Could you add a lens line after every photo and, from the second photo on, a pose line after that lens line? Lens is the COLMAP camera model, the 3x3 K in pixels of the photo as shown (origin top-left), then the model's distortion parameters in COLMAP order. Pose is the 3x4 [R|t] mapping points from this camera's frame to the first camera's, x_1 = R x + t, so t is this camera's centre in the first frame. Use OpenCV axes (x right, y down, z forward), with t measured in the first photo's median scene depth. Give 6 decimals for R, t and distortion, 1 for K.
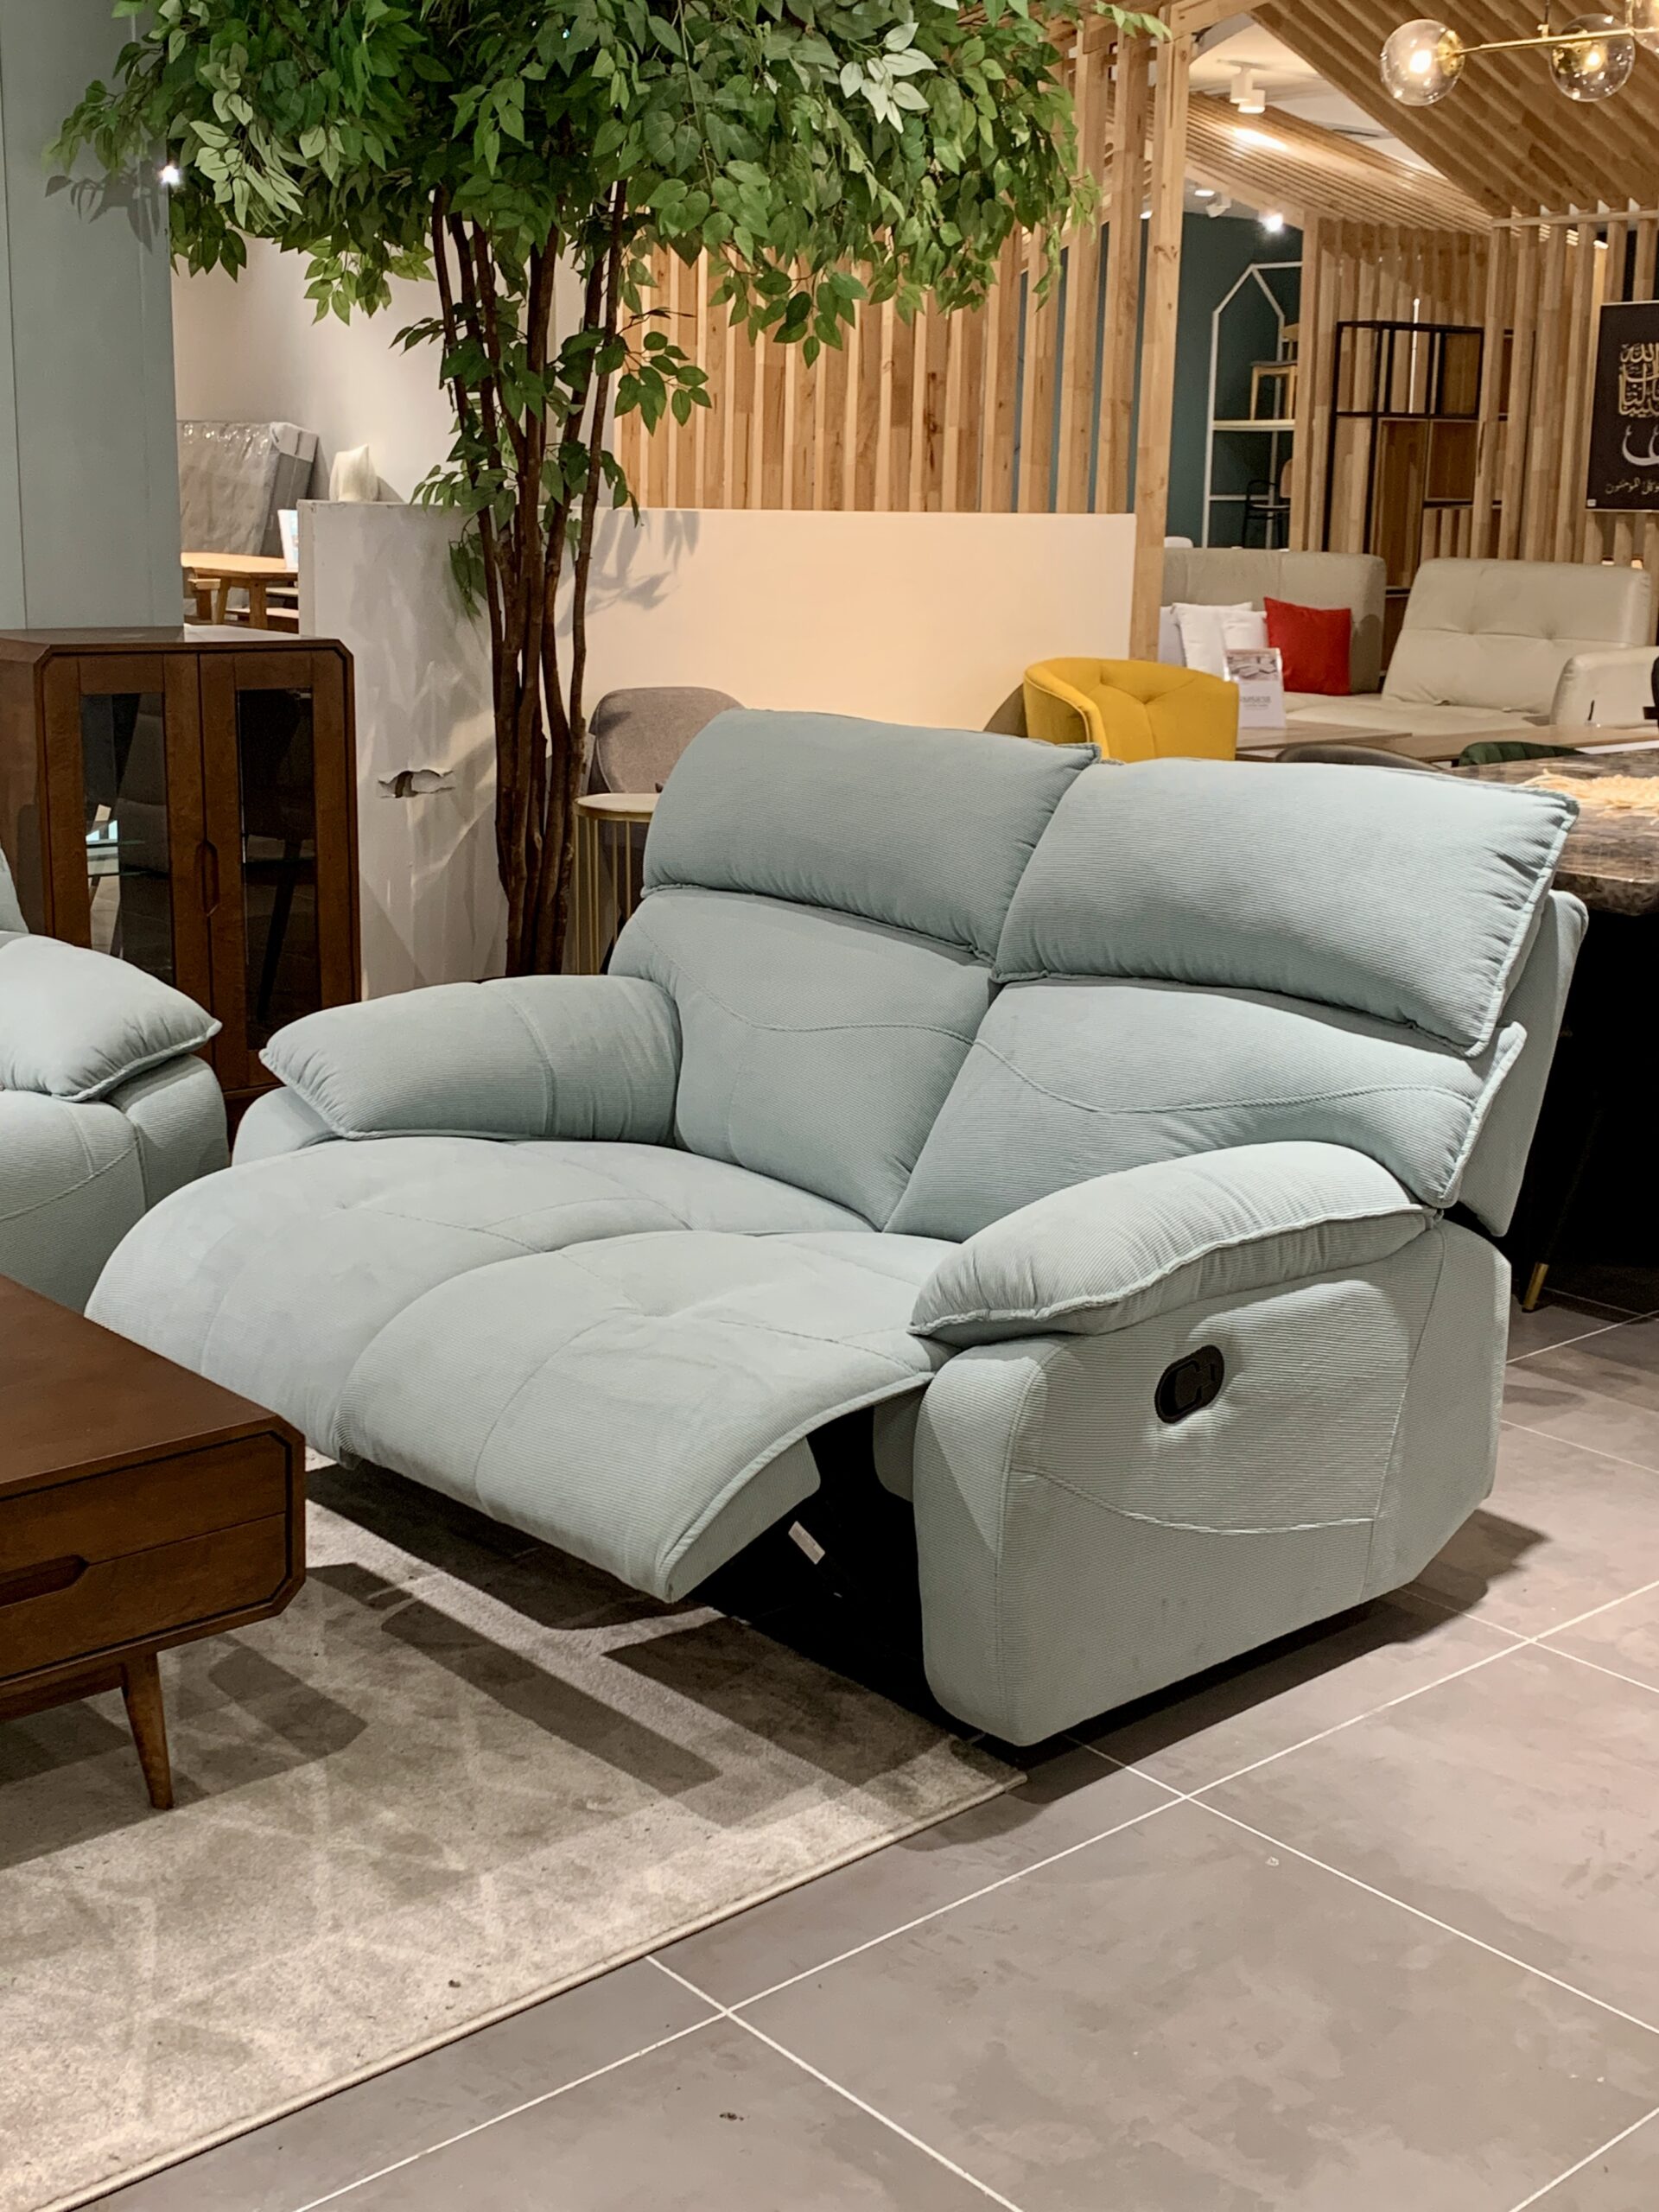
lens RADIAL K [[2705.6, 0, 829.5], [0, 2705.6, 1106.0], [0, 0, 1]] dist [0.212418, -0.695948]
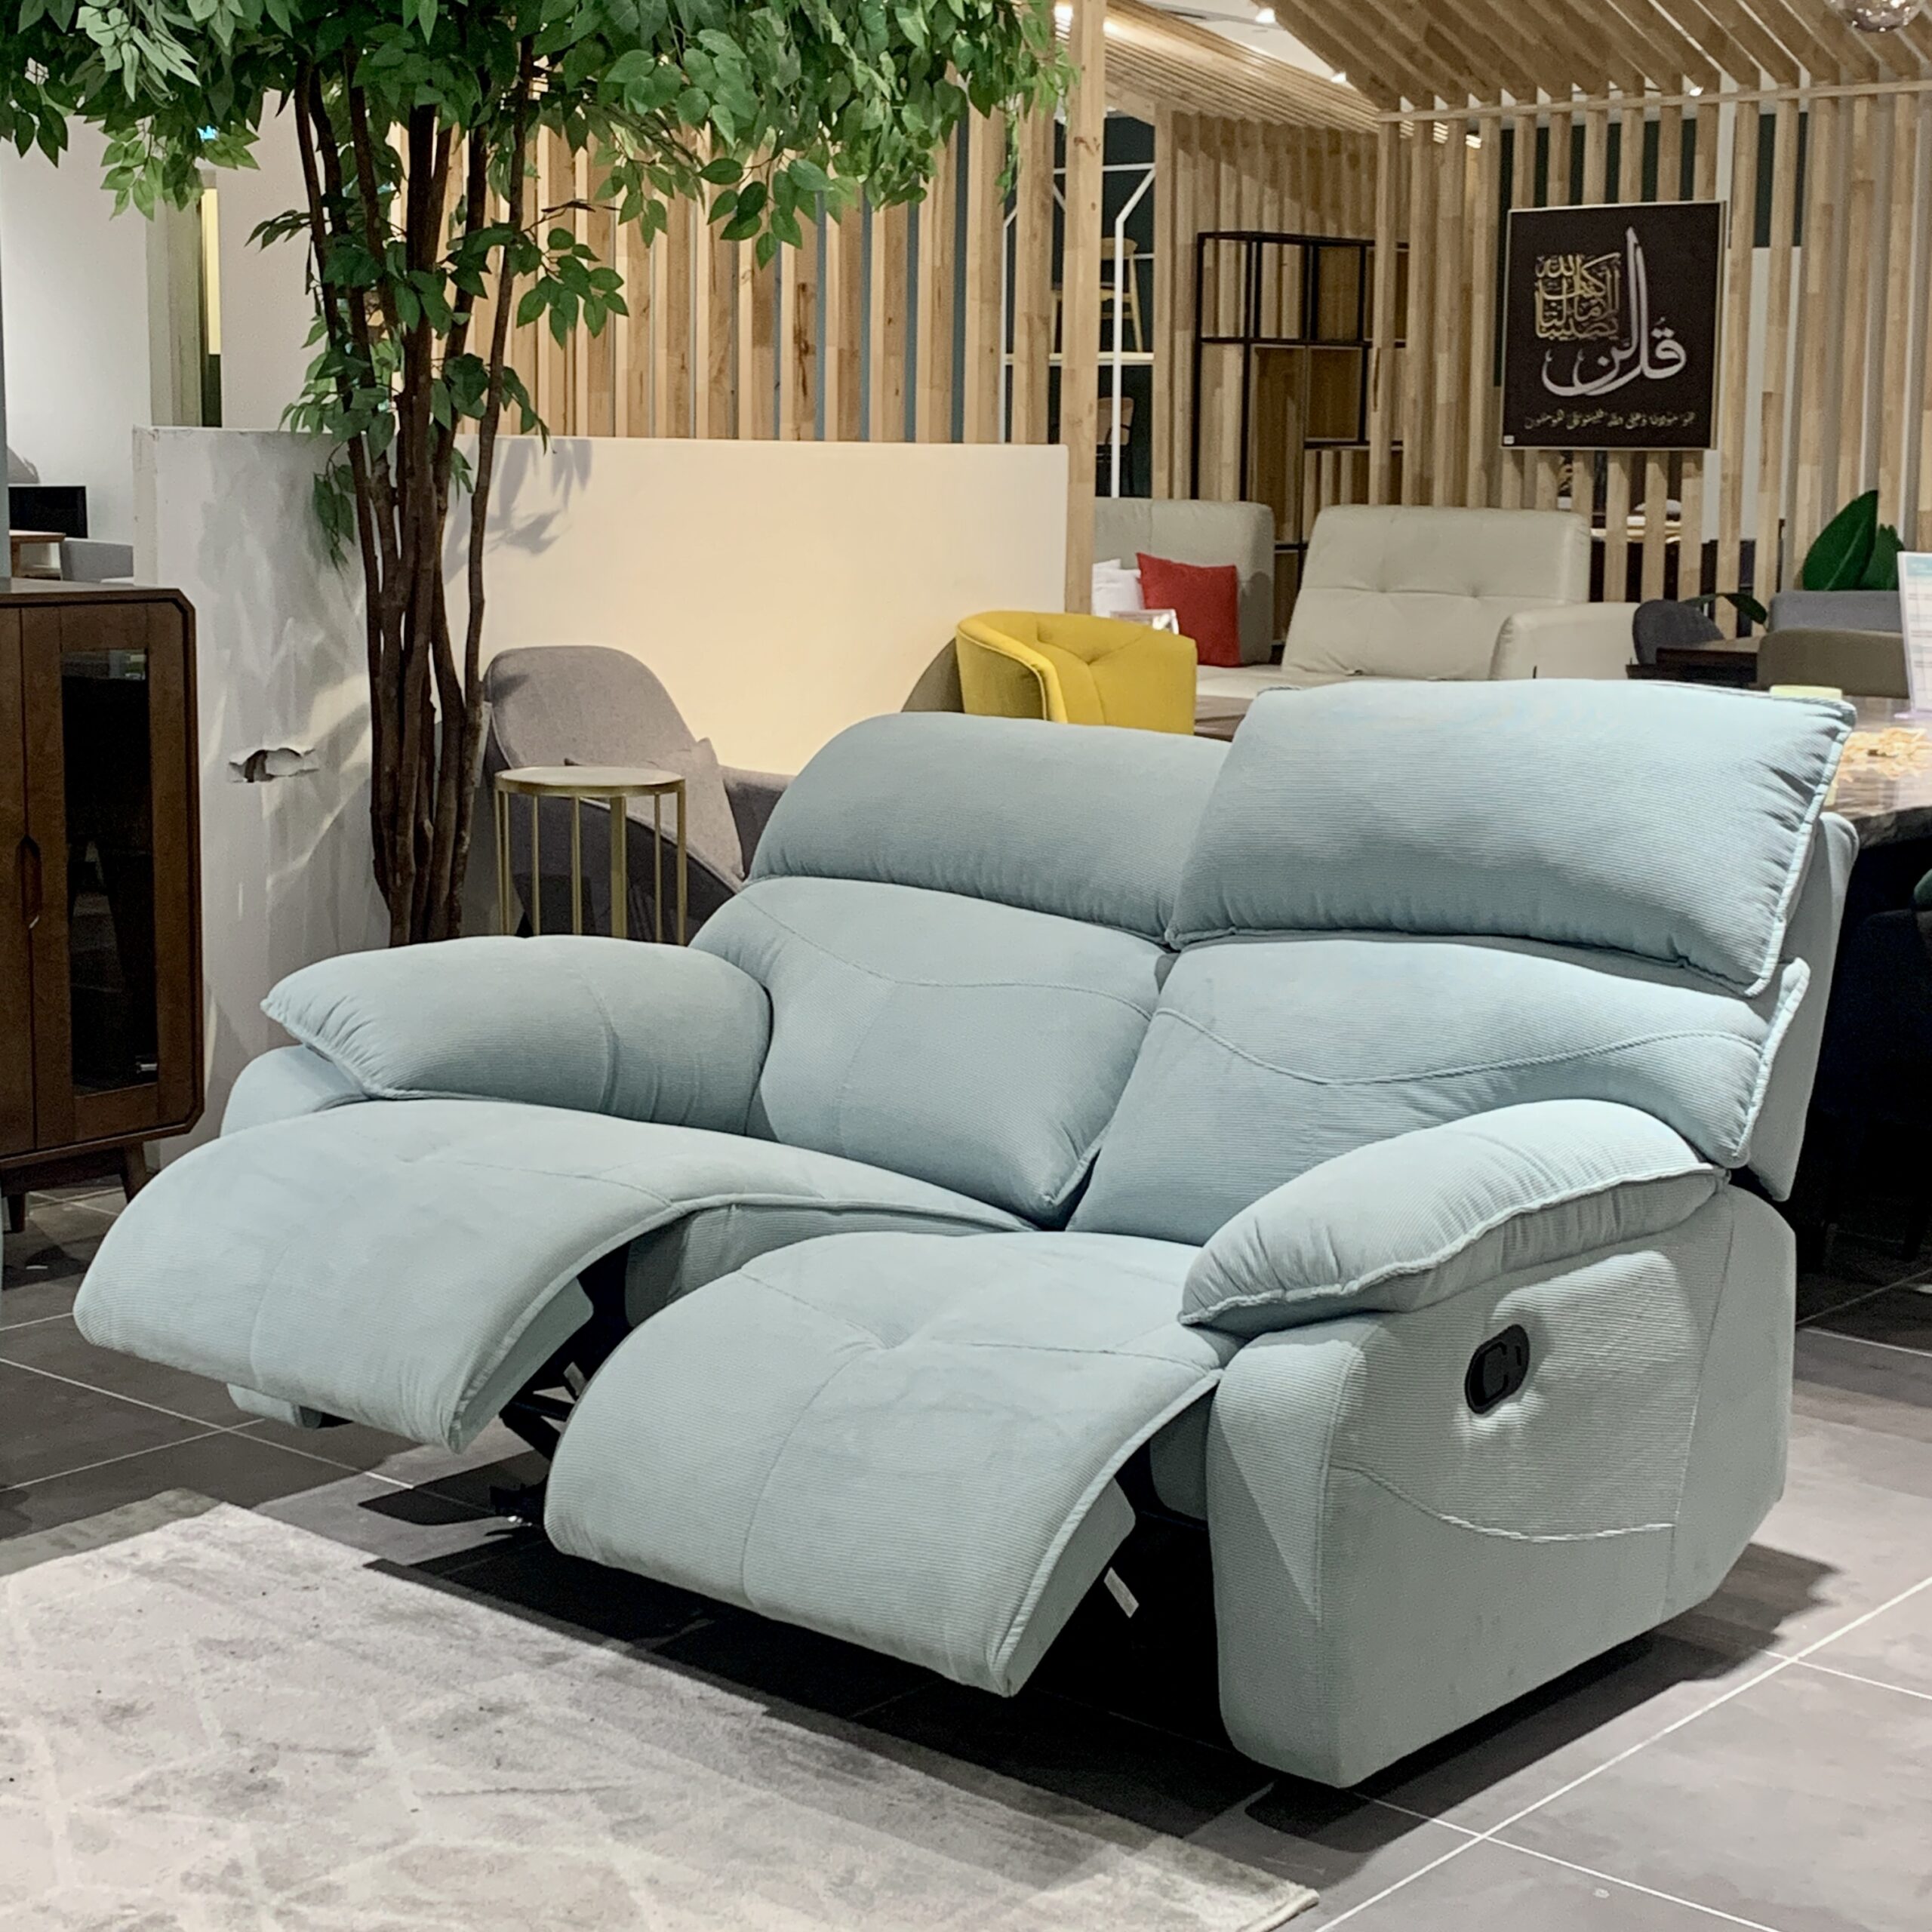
lens RADIAL K [[3395.4, 0, 963.2], [0, 3395.4, 935.2], [0, 0, 1]] dist [0.272276, -1.121465]
pose [[0.989948, -0.027405, 0.138753, -0.092212], [0.038215, 0.996386, -0.075858, 0.019130], [-0.136173, 0.080397, 0.987417, -0.043033]]
